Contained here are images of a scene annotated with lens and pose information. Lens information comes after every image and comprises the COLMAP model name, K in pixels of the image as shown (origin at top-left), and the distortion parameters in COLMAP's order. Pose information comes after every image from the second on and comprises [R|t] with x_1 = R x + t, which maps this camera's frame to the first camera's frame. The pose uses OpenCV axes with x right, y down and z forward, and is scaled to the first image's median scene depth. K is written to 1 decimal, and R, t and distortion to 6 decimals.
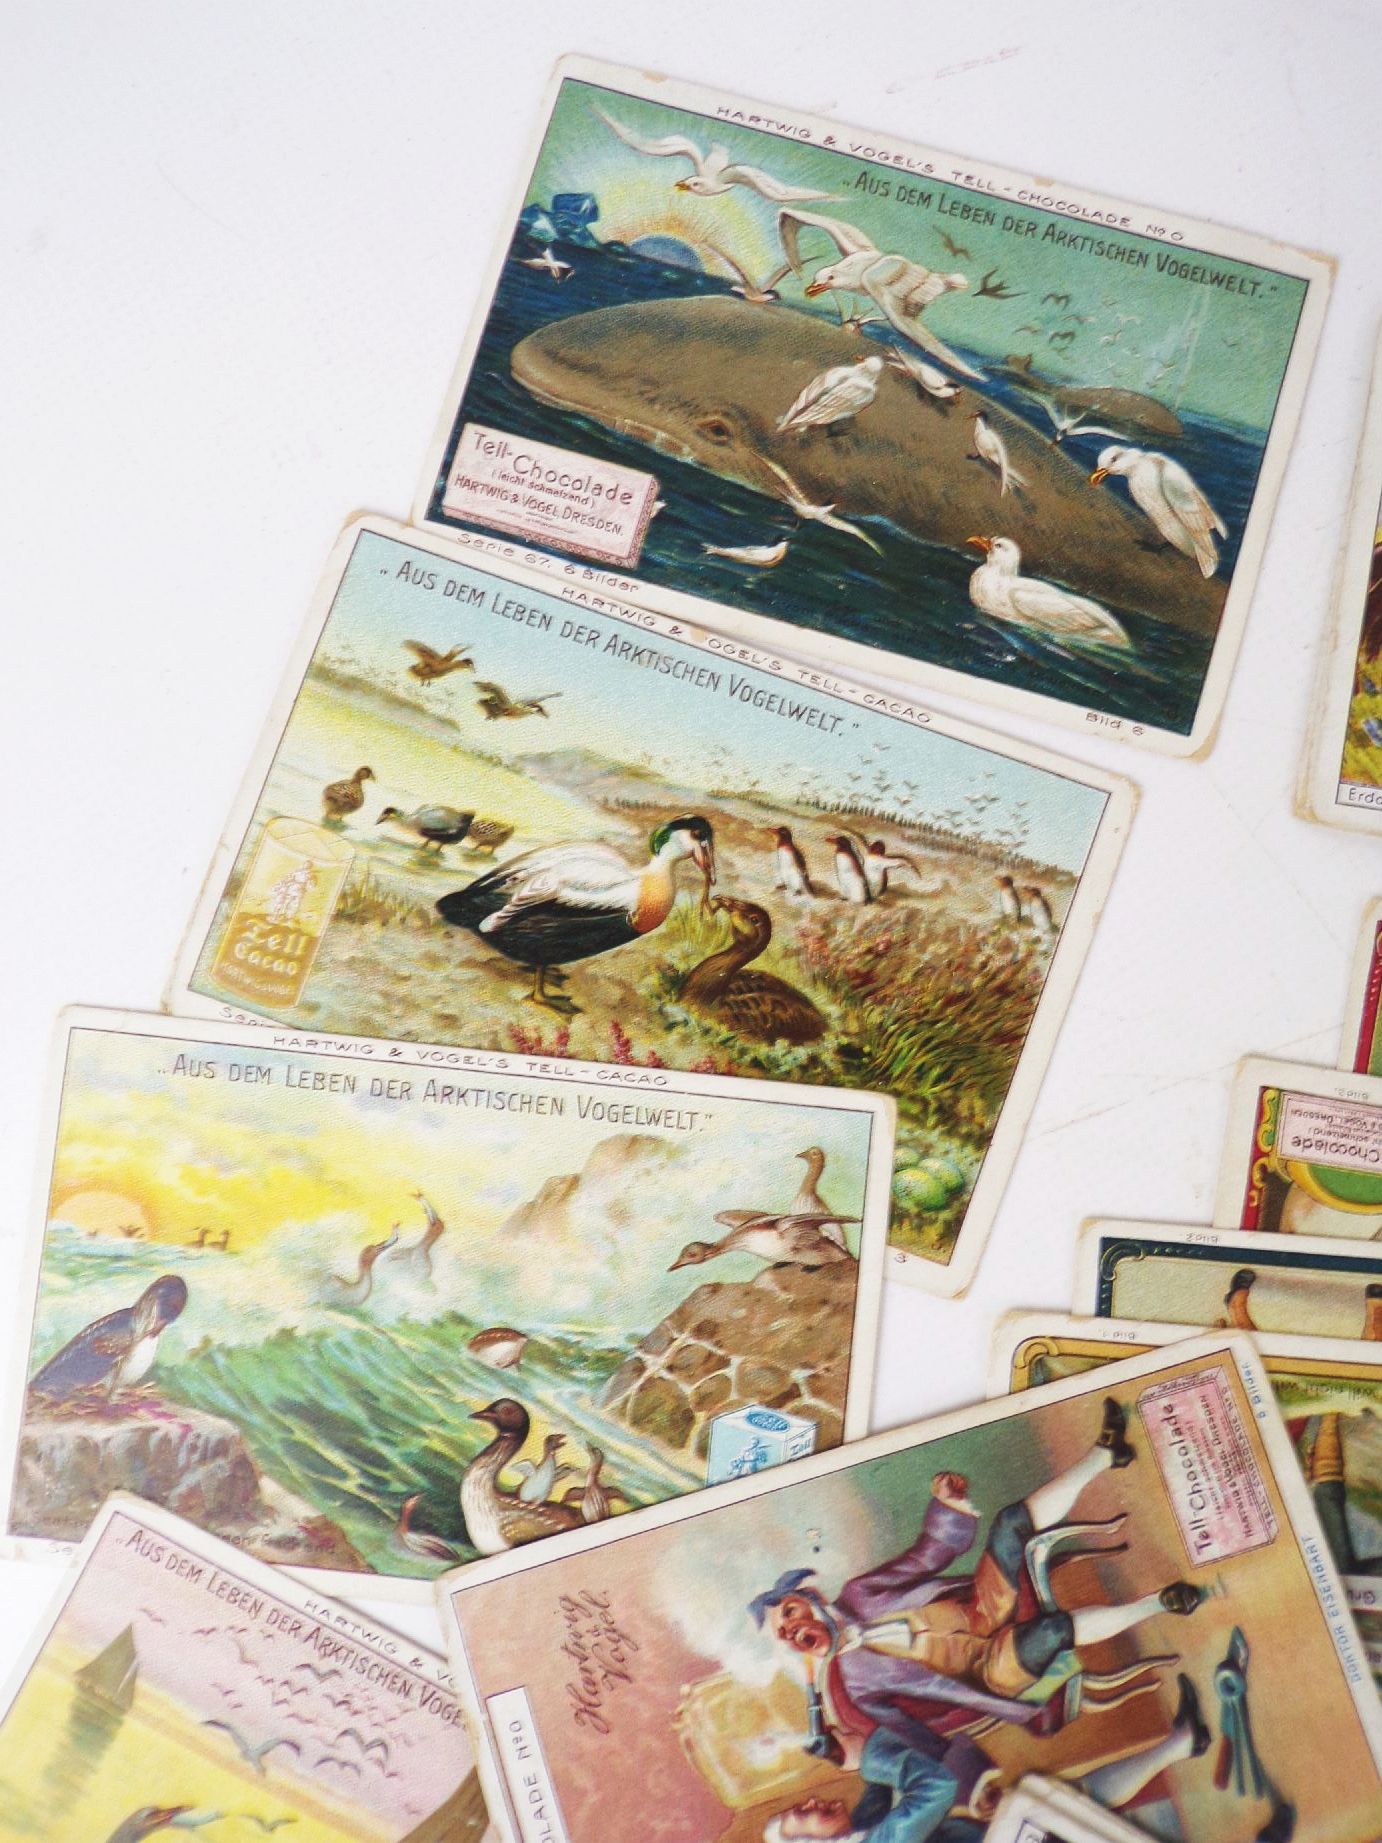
lens RADIAL K [[1288.8, 0, 679.1], [0, 1288.8, 926.8], [0, 0, 1]] dist [0.021971, -0.003577]
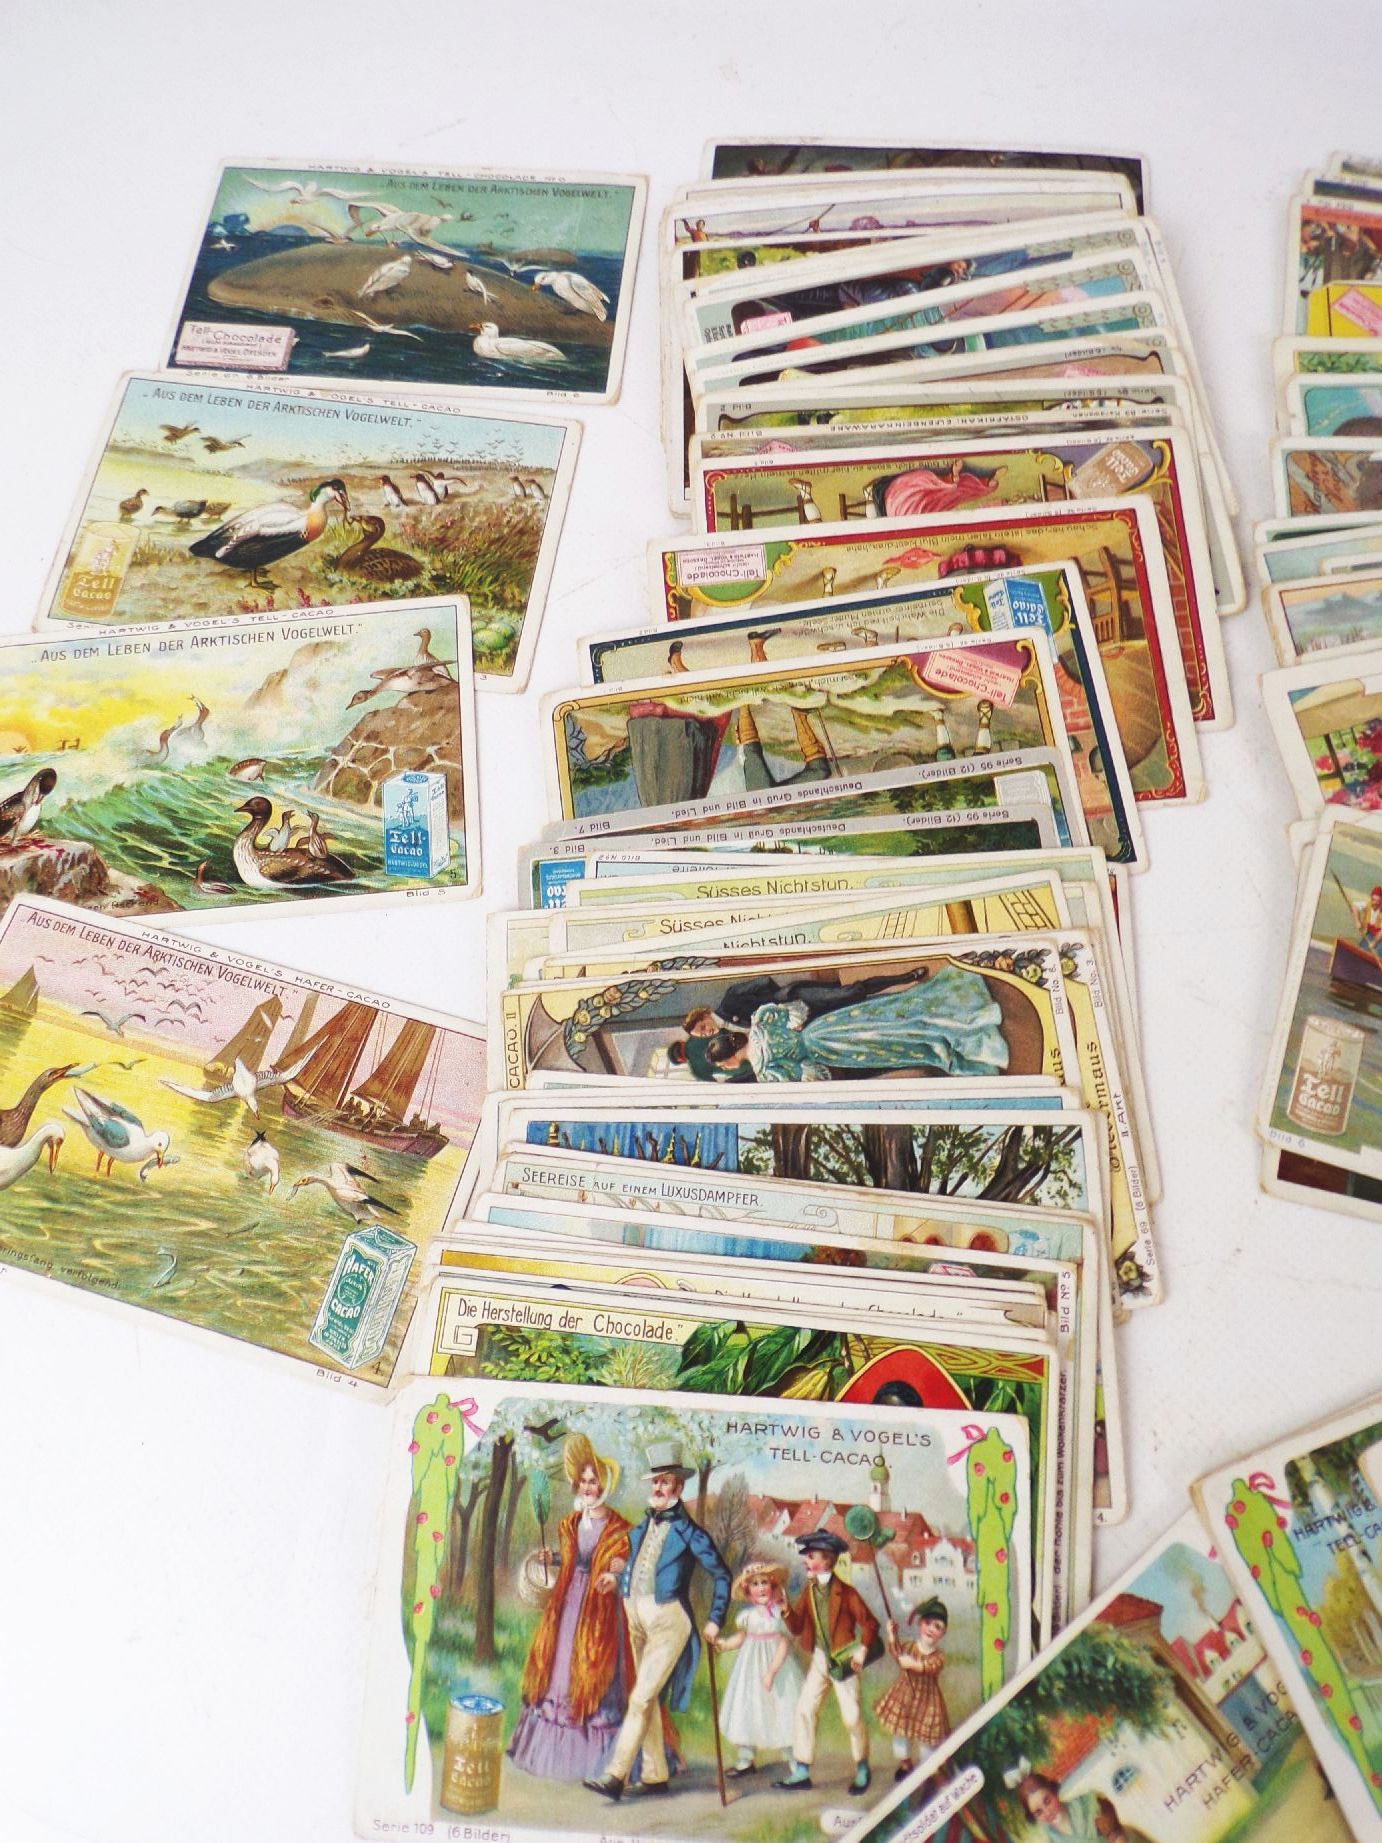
lens RADIAL K [[1288.8, 0, 689.8], [0, 1288.8, 917.1], [0, 0, 1]] dist [0.021971, -0.003577]
pose [[0.981933, -0.186020, 0.034687, 0.314971], [0.188359, 0.943334, -0.273206, 1.042359], [0.018100, 0.274803, 0.961330, -0.508142]]
